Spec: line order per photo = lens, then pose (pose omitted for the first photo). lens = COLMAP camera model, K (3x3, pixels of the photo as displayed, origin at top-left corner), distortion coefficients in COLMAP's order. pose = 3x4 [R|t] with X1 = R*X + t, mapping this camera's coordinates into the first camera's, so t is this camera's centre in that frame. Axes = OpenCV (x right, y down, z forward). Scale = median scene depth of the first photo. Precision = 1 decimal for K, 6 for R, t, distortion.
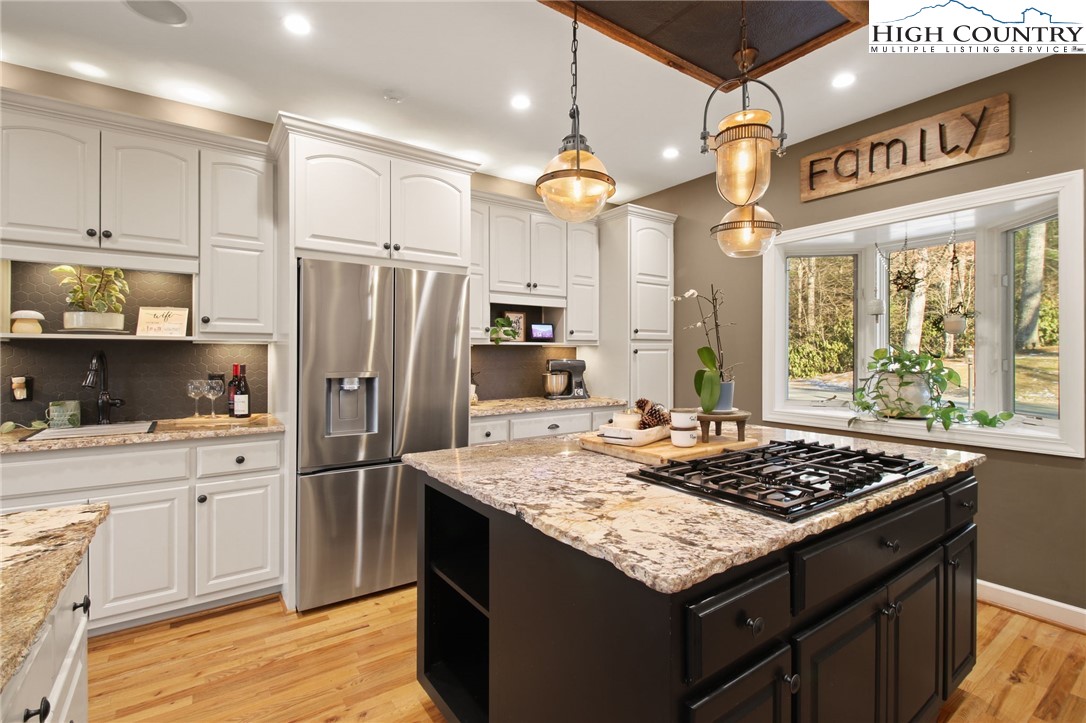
lens RADIAL K [[504.9, 0, 539.5], [0, 504.9, 345.5], [0, 0, 1]] dist [0.017190, -0.014812]
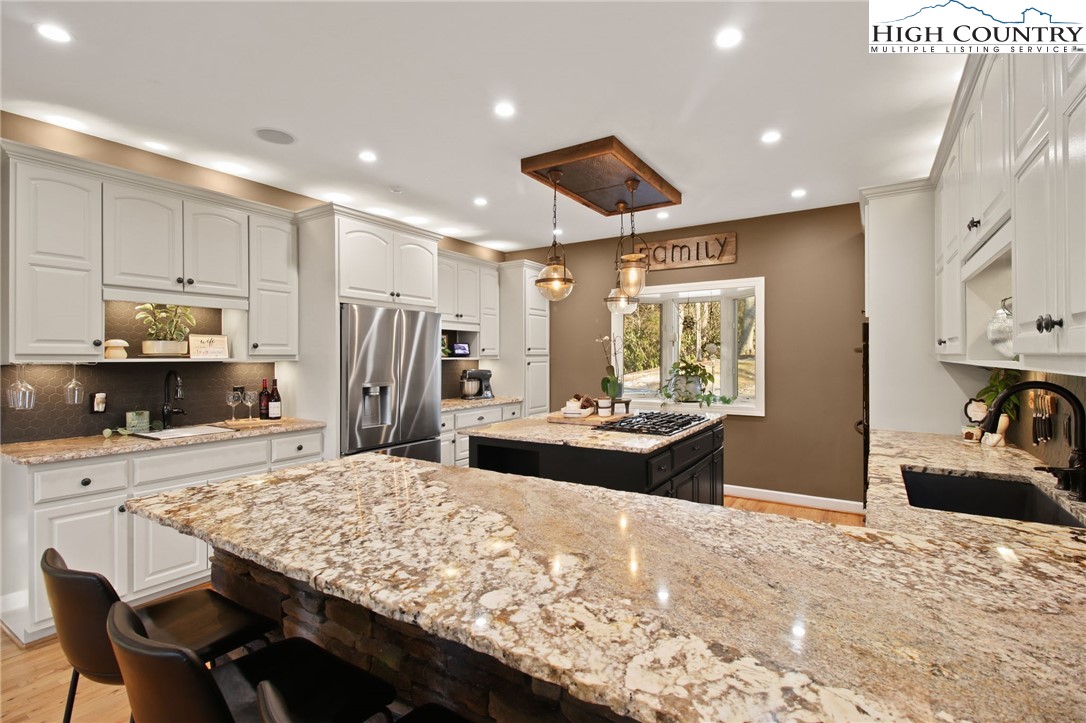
lens RADIAL K [[504.9, 0, 539.5], [0, 504.9, 345.5], [0, 0, 1]] dist [0.017190, -0.014812]
pose [[0.929911, 0.003864, 0.367765, -0.432854], [-0.000947, 0.999967, -0.008113, -0.039172], [-0.367784, 0.007196, 0.929883, -0.470952]]
